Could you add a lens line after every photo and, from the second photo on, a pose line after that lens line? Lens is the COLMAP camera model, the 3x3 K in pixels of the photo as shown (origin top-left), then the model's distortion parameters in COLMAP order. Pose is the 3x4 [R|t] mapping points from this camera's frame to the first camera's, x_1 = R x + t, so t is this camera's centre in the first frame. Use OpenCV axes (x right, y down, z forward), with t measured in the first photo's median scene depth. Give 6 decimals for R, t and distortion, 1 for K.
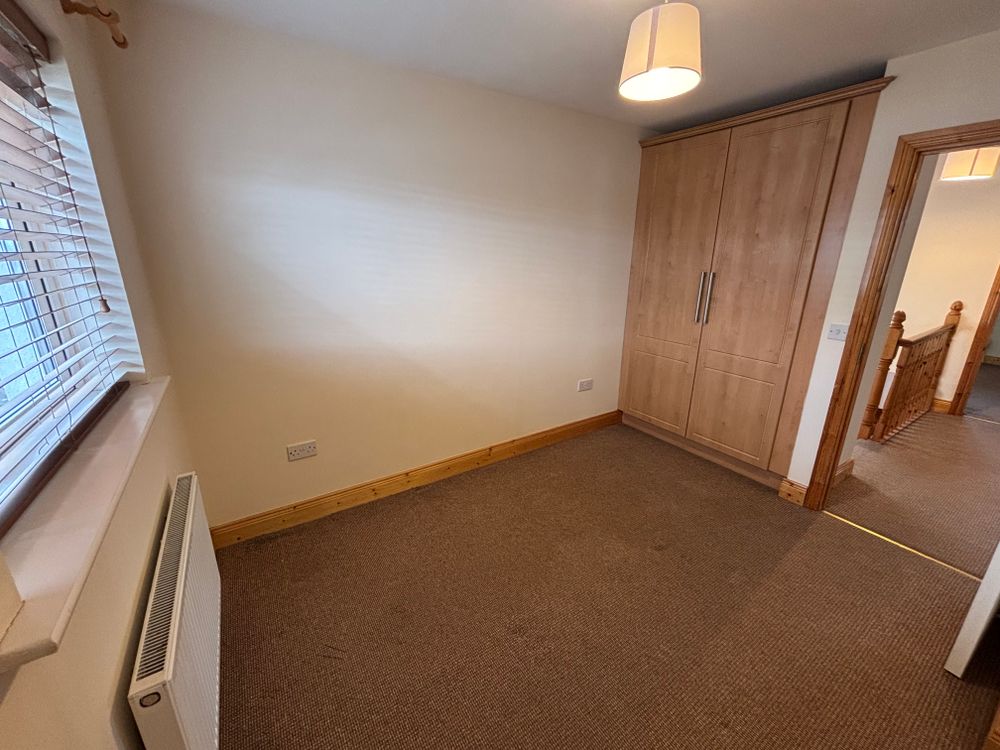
lens RADIAL K [[405.3, 0, 500.0], [0, 405.3, 375.0], [0, 0, 1]] dist [0.002776, -0.000126]
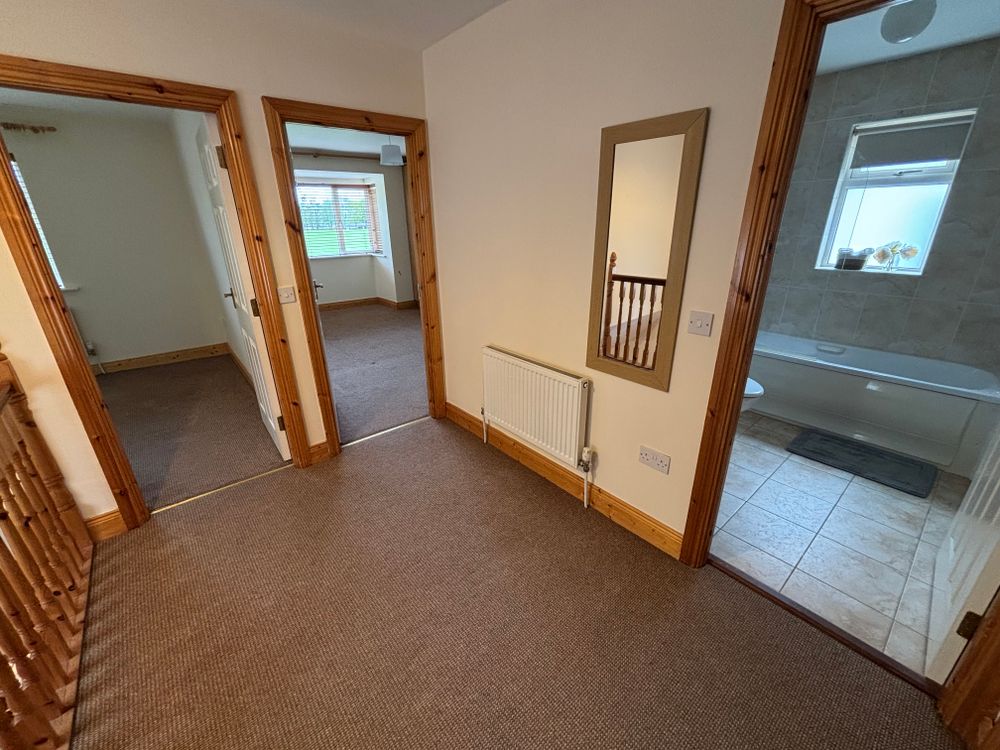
lens RADIAL K [[405.3, 0, 500.0], [0, 405.3, 375.0], [0, 0, 1]] dist [0.002776, -0.000126]
pose [[-0.126393, -0.358401, 0.924972, 0.638419], [0.296905, 0.876036, 0.380011, -0.135871], [-0.946505, 0.322659, -0.004314, 0.493167]]
